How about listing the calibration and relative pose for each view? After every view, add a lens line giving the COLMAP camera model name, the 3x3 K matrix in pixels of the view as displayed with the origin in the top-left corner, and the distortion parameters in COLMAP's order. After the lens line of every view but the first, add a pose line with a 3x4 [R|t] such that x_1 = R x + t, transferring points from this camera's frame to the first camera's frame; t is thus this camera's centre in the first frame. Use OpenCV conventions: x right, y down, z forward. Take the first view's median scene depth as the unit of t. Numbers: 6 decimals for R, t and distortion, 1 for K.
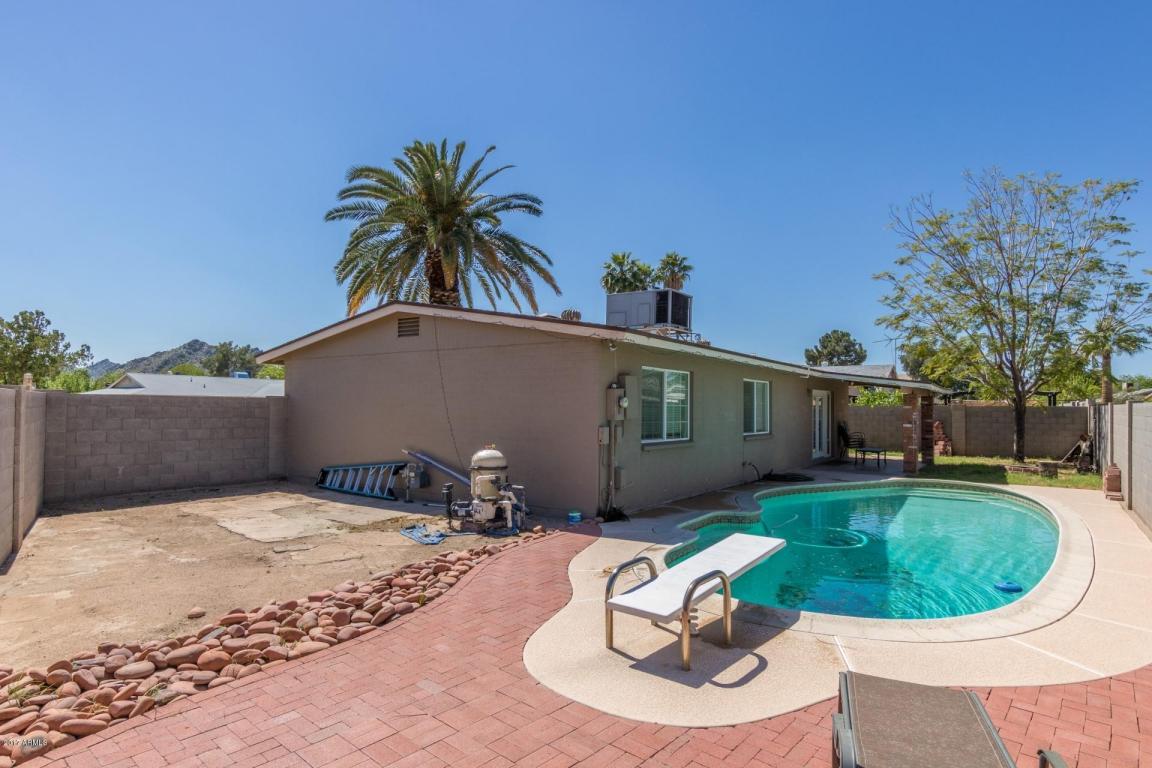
lens RADIAL K [[602.9, 0, 584.1], [0, 602.9, 394.4], [0, 0, 1]] dist [0.001334, 0.000693]
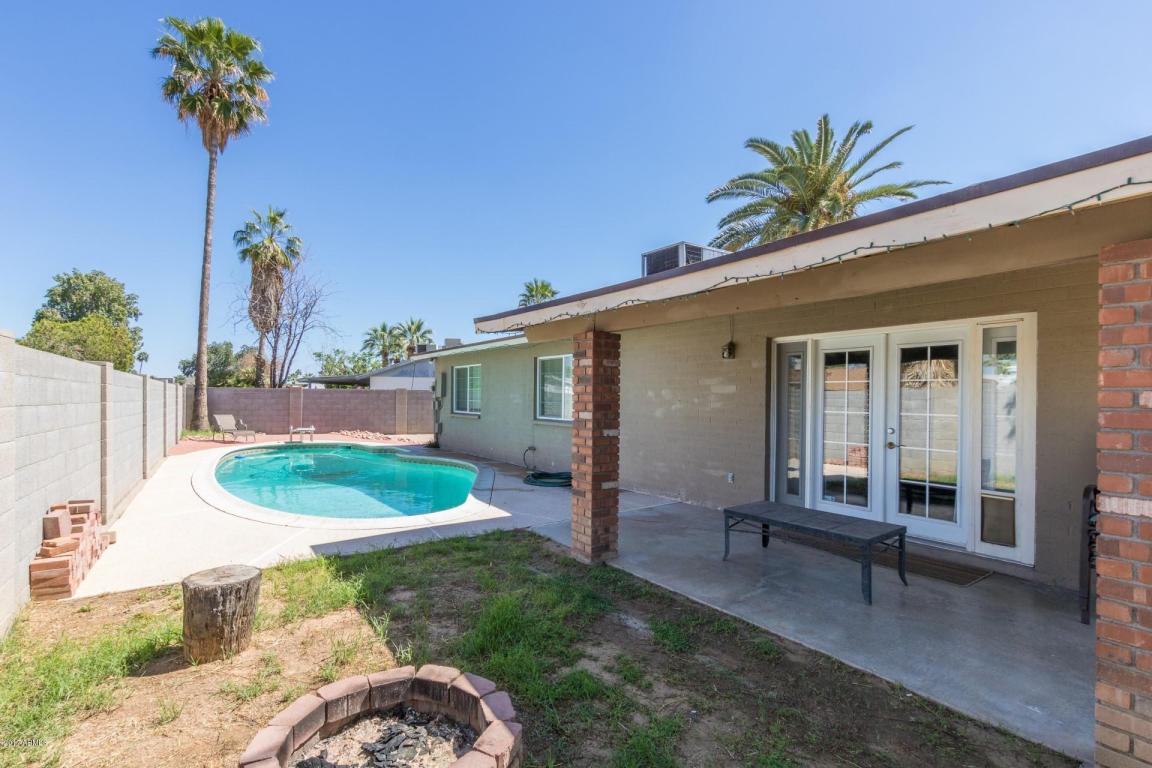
lens RADIAL K [[526.4, 0, 580.6], [0, 526.4, 400.9], [0, 0, 1]] dist [-0.000821, -0.000258]
pose [[-0.331332, -0.009048, -0.943471, 0.671426], [0.007446, 0.999898, -0.012204, 0.033557], [0.943485, -0.011069, -0.331230, 0.884844]]
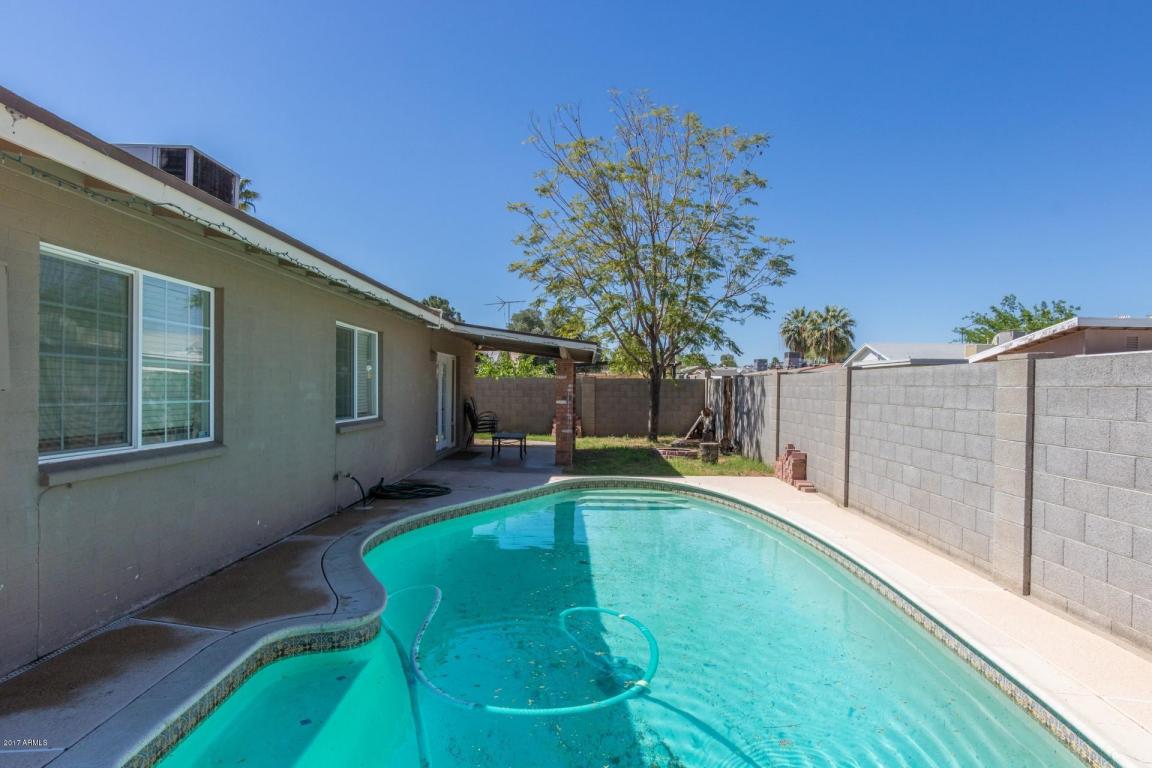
lens RADIAL K [[689.9, 0, 582.5], [0, 689.9, 389.6], [0, 0, 1]] dist [0.004510, 0.000834]
pose [[0.817976, -0.003334, 0.575242, 0.057723], [-0.014885, 0.999526, 0.026958, 0.010609], [-0.575059, -0.030613, 0.817539, 0.237518]]
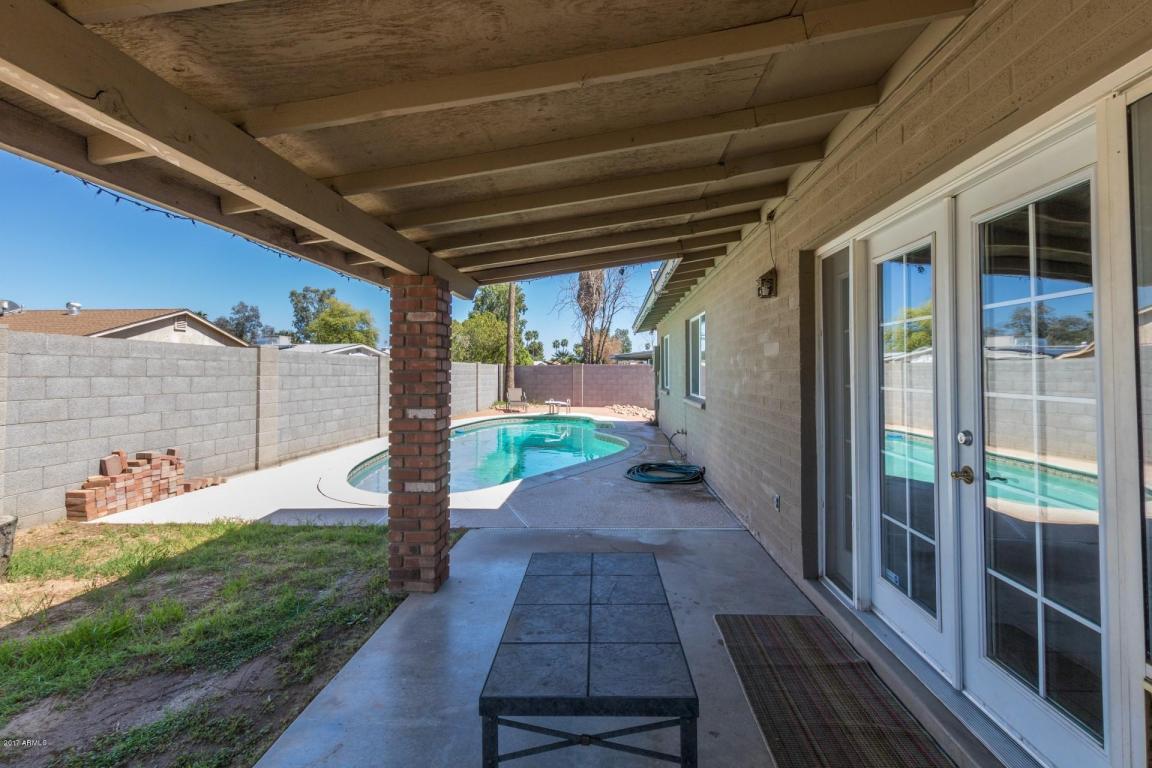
lens RADIAL K [[537.9, 0, 582.2], [0, 537.9, 355.6], [0, 0, 1]] dist [0.003314, -0.000173]
pose [[-0.849364, -0.027521, -0.527089, 0.485398], [0.001785, 0.998484, -0.055010, 0.036177], [0.527804, -0.047664, -0.848027, 0.998103]]
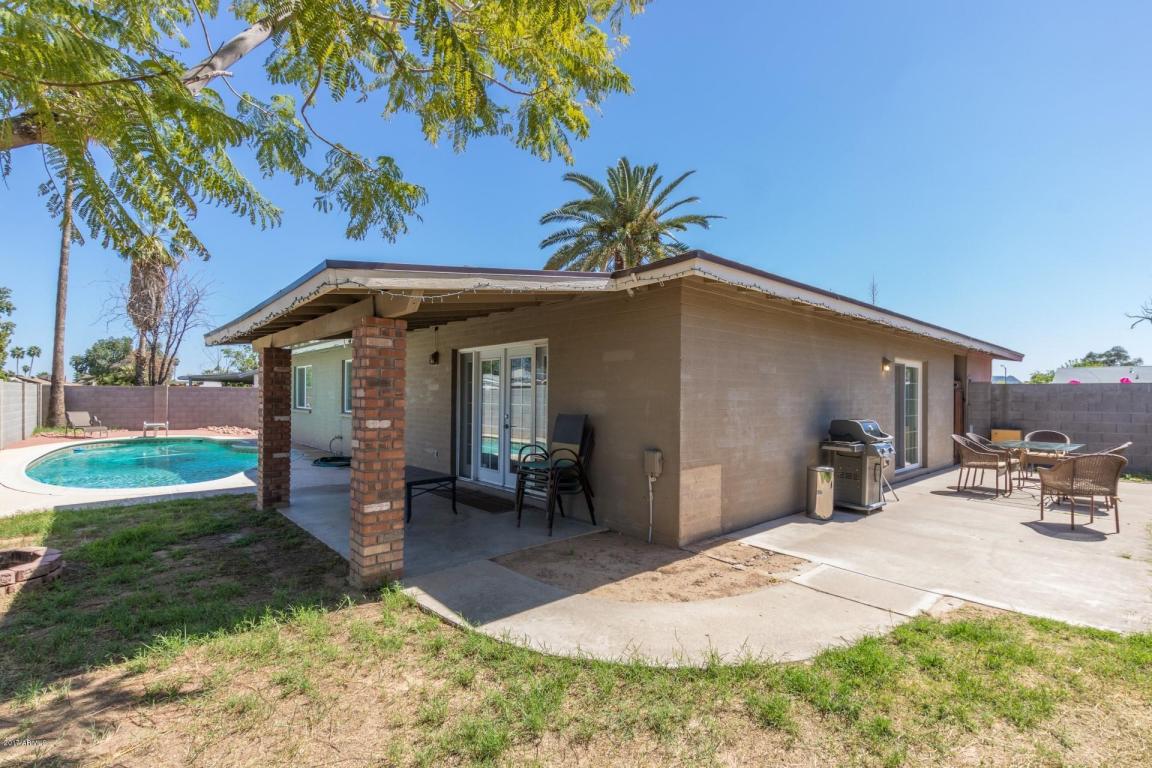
lens RADIAL K [[521.7, 0, 580.8], [0, 521.7, 393.4], [0, 0, 1]] dist [0.002125, -0.001780]
pose [[-0.224166, -0.016327, -0.974414, 0.728007], [0.012298, 0.999733, -0.019580, 0.038192], [0.974473, -0.016372, -0.223906, 1.086798]]
